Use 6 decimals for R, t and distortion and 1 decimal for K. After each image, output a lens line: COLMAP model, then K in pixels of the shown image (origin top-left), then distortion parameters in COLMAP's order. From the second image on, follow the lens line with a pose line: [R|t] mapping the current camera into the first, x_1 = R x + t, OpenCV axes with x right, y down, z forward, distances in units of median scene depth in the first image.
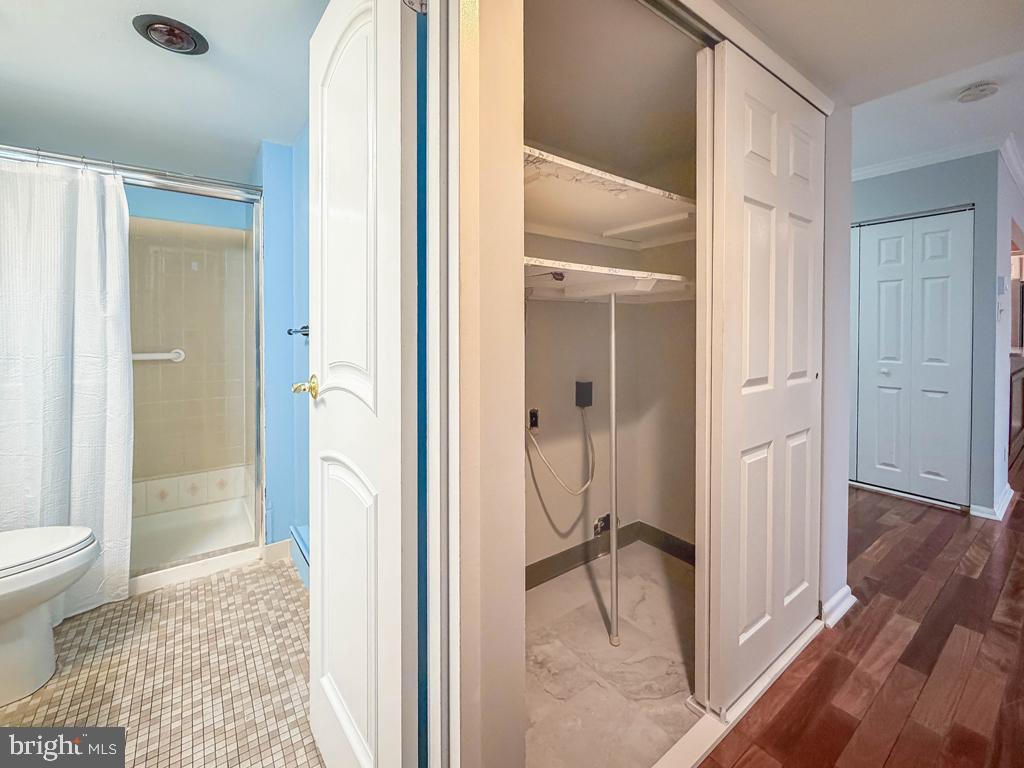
lens RADIAL K [[414.5, 0, 486.8], [0, 414.5, 340.9], [0, 0, 1]] dist [-0.003025, 0.000177]
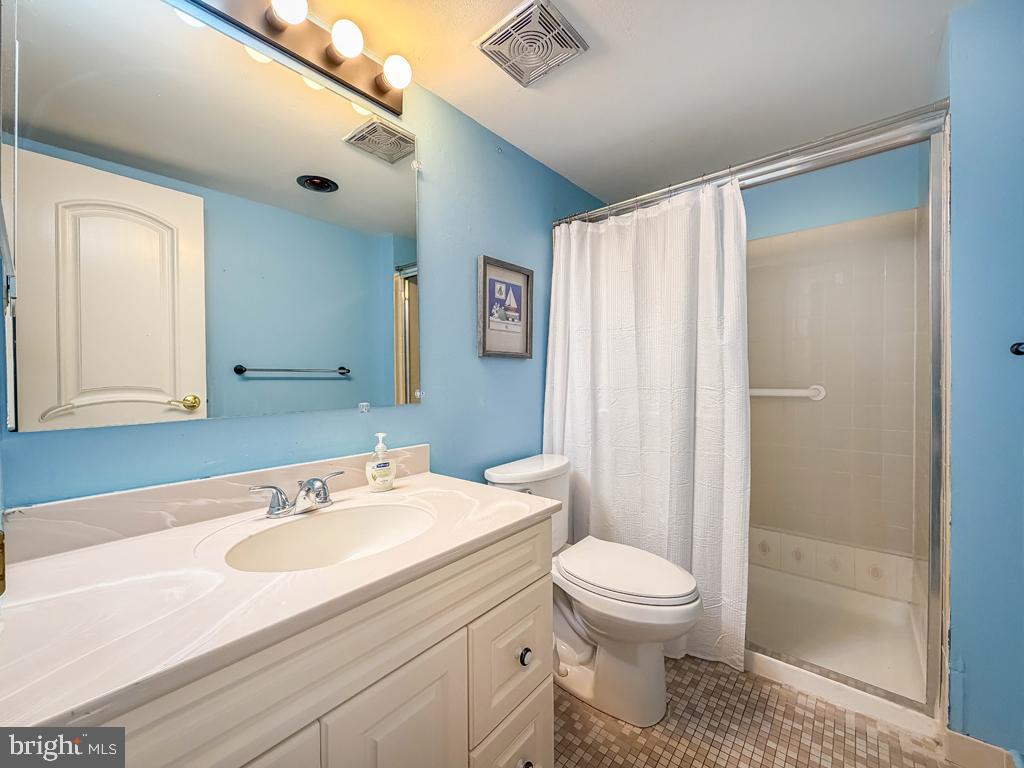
lens RADIAL K [[414.5, 0, 513.2], [0, 414.5, 381.7], [0, 0, 1]] dist [-0.003025, 0.000177]
pose [[0.253946, 0.009365, -0.967173, -0.163905], [-0.003109, 0.999956, 0.008866, 0.012927], [0.967213, 0.000755, 0.253964, 0.319704]]
